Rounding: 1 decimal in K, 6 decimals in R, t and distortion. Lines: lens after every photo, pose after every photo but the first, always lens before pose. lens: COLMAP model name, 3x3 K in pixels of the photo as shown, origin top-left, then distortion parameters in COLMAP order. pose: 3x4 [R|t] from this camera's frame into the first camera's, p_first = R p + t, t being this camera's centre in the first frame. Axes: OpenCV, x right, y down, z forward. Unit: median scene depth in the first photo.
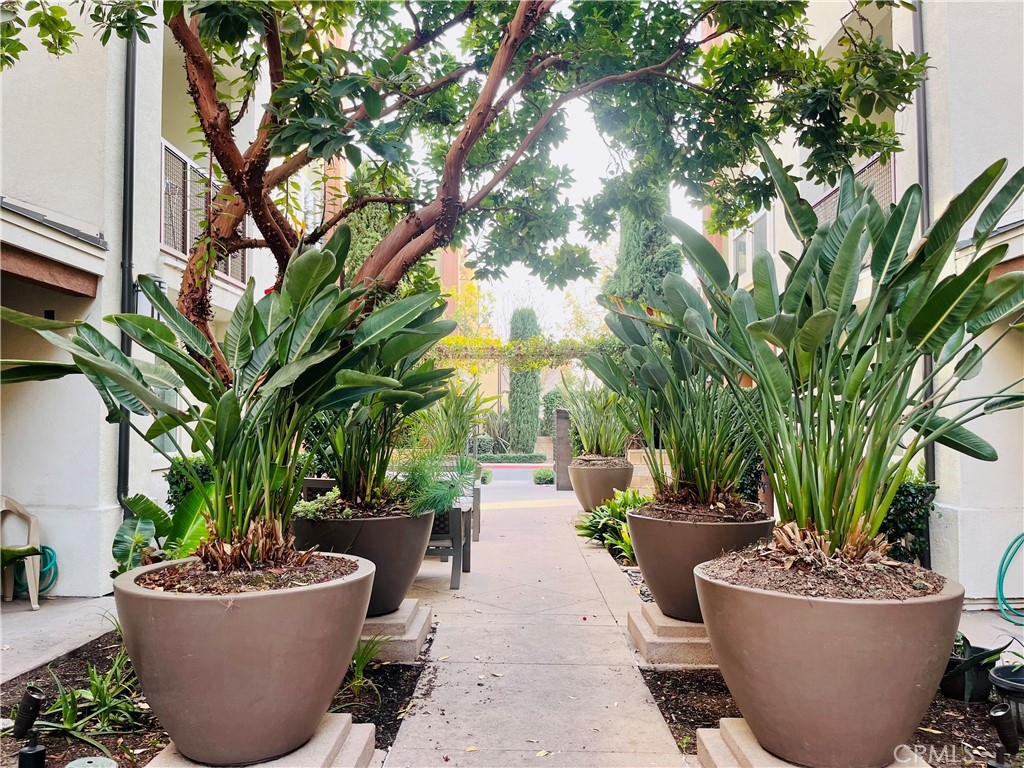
lens RADIAL K [[794.1, 0, 511.8], [0, 794.1, 385.7], [0, 0, 1]] dist [0.013600, 0.001703]
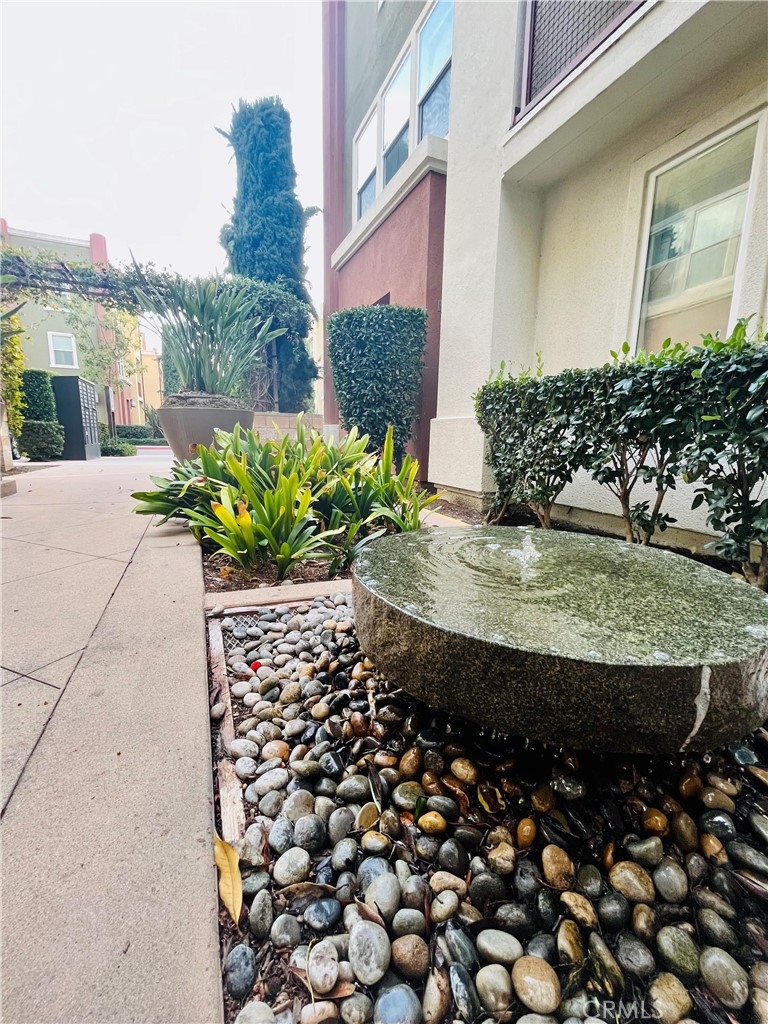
lens RADIAL K [[424.6, 0, 382.4], [0, 424.6, 513.0], [0, 0, 1]] dist [0.000053, 0.000174]
pose [[0.912803, -0.056764, 0.404437, 0.096000], [-0.038713, 0.973808, 0.224052, 0.100152], [-0.406562, -0.220172, 0.886697, 0.571247]]
